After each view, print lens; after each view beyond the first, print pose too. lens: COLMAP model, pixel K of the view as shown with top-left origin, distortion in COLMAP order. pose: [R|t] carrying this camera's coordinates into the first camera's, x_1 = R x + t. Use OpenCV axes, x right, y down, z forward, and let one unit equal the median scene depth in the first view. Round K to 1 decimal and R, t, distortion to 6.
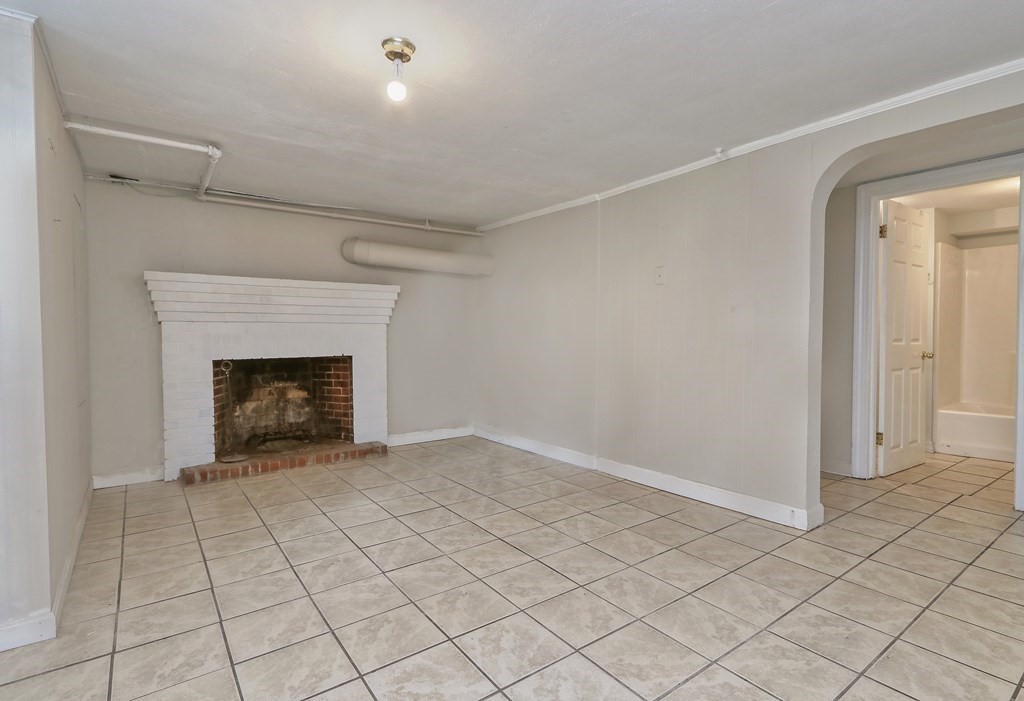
lens RADIAL K [[519.9, 0, 512.0], [0, 519.9, 350.5], [0, 0, 1]] dist [-0.000340, -0.000355]
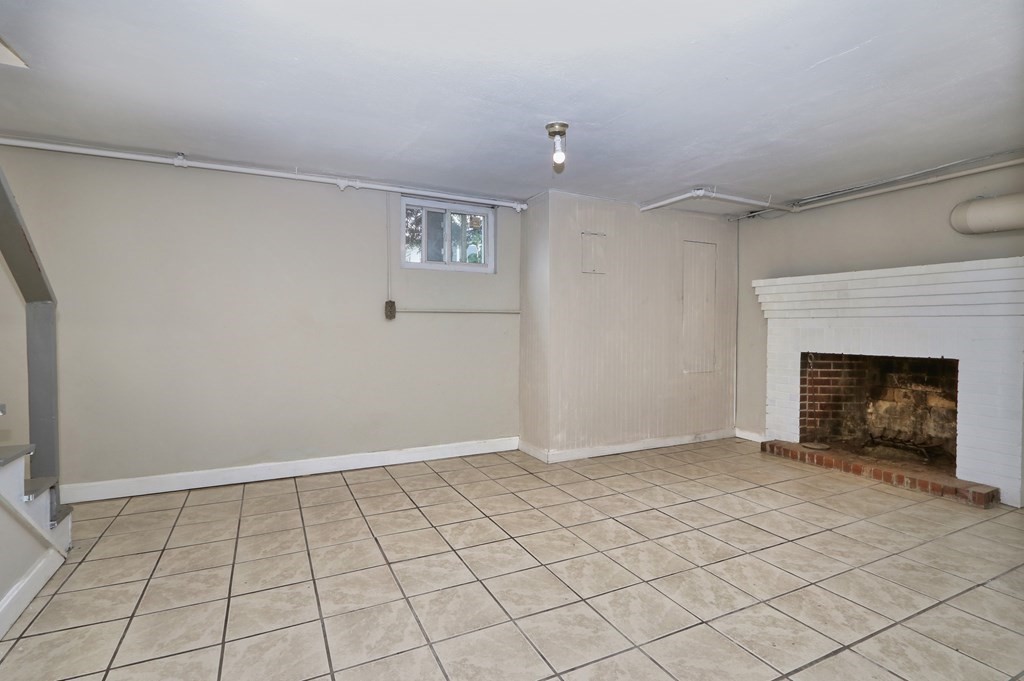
lens RADIAL K [[492.4, 0, 513.6], [0, 492.4, 334.0], [0, 0, 1]] dist [0.000270, -0.000345]
pose [[-0.177089, 0.016781, -0.984052, 0.550936], [-0.036852, 0.999040, 0.023668, -0.021536], [0.983505, 0.040456, -0.176301, 0.548480]]
